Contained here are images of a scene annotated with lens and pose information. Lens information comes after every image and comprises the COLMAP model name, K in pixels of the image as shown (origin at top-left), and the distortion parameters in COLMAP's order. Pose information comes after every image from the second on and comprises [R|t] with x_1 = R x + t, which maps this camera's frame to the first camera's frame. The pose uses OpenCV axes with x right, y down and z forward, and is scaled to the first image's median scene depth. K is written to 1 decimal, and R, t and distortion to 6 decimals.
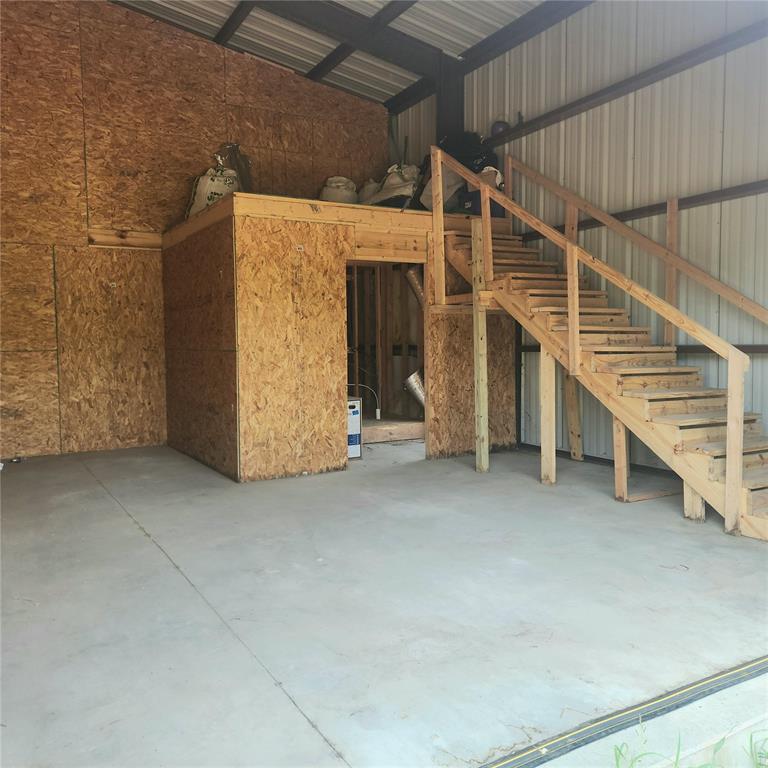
lens RADIAL K [[684.4, 0, 384.5], [0, 684.4, 397.5], [0, 0, 1]] dist [0.103606, -0.086524]
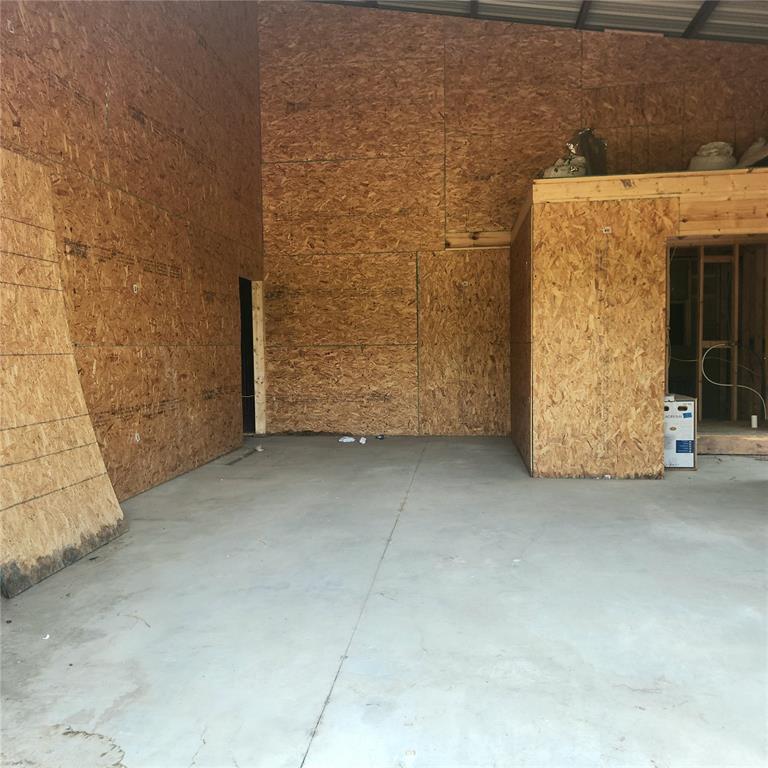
lens RADIAL K [[684.4, 0, 384.5], [0, 684.4, 397.5], [0, 0, 1]] dist [0.103606, -0.086524]
pose [[0.807276, 0.048656, -0.588165, 0.155184], [-0.048258, 0.998701, 0.016382, 0.003756], [0.588197, 0.015159, 0.808575, 0.067551]]
